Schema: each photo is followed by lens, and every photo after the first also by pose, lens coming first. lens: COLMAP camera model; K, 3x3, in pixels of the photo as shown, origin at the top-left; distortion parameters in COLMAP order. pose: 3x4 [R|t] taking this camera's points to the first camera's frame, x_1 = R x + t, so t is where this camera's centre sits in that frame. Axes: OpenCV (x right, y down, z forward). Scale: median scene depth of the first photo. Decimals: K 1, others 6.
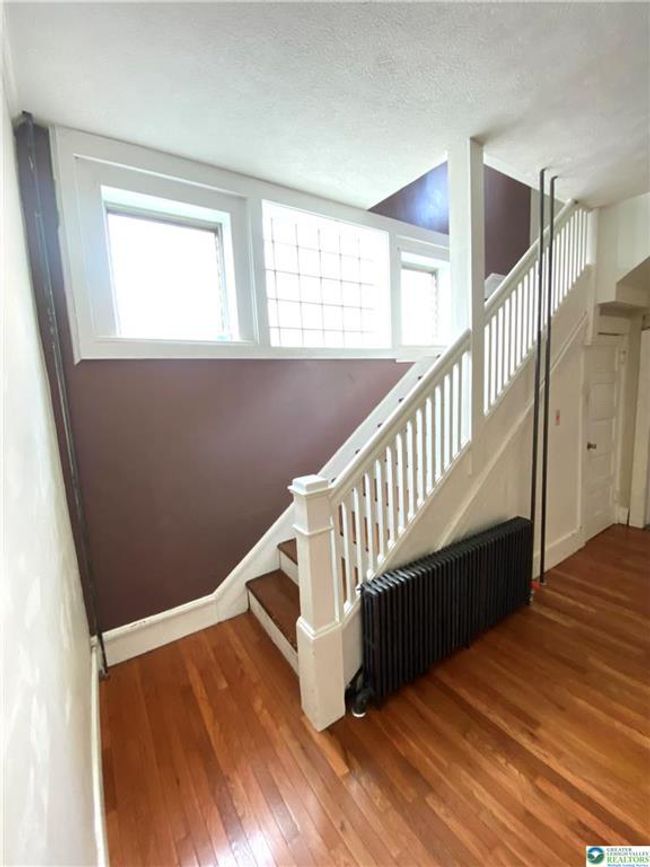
lens RADIAL K [[355.9, 0, 330.0], [0, 355.9, 431.1], [0, 0, 1]] dist [-0.004559, -0.000395]
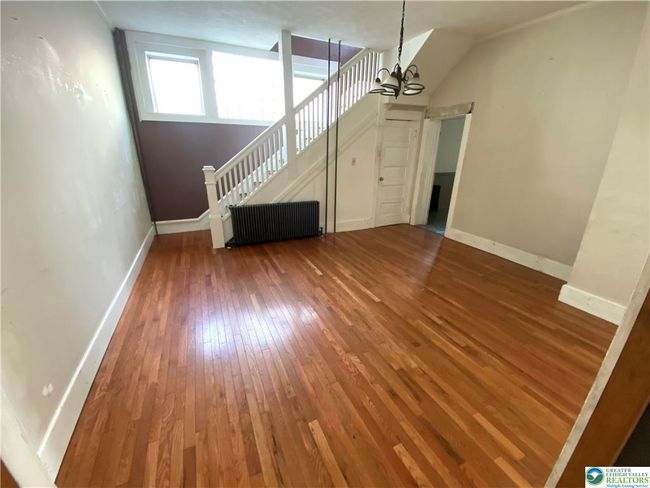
lens RADIAL K [[266.8, 0, 322.0], [0, 266.8, 246.0], [0, 0, 1]] dist [-0.004559, -0.000395]
pose [[0.986138, 0.109648, -0.124535, 0.898528], [-0.081194, 0.973425, 0.214129, 0.168411], [0.144704, -0.201050, 0.968834, -0.863324]]
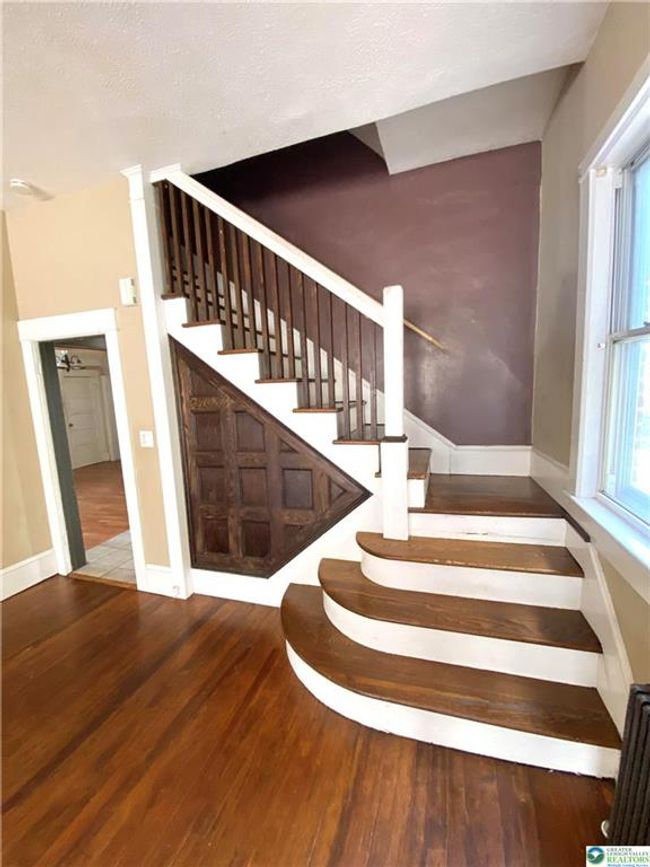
lens RADIAL K [[355.9, 0, 326.9], [0, 355.9, 433.9], [0, 0, 1]] dist [-0.004559, -0.000395]
pose [[0.778575, -0.062330, 0.624448, 0.831411], [0.089630, 0.995899, -0.012345, 0.394199], [-0.621118, 0.065580, 0.780969, -2.570573]]
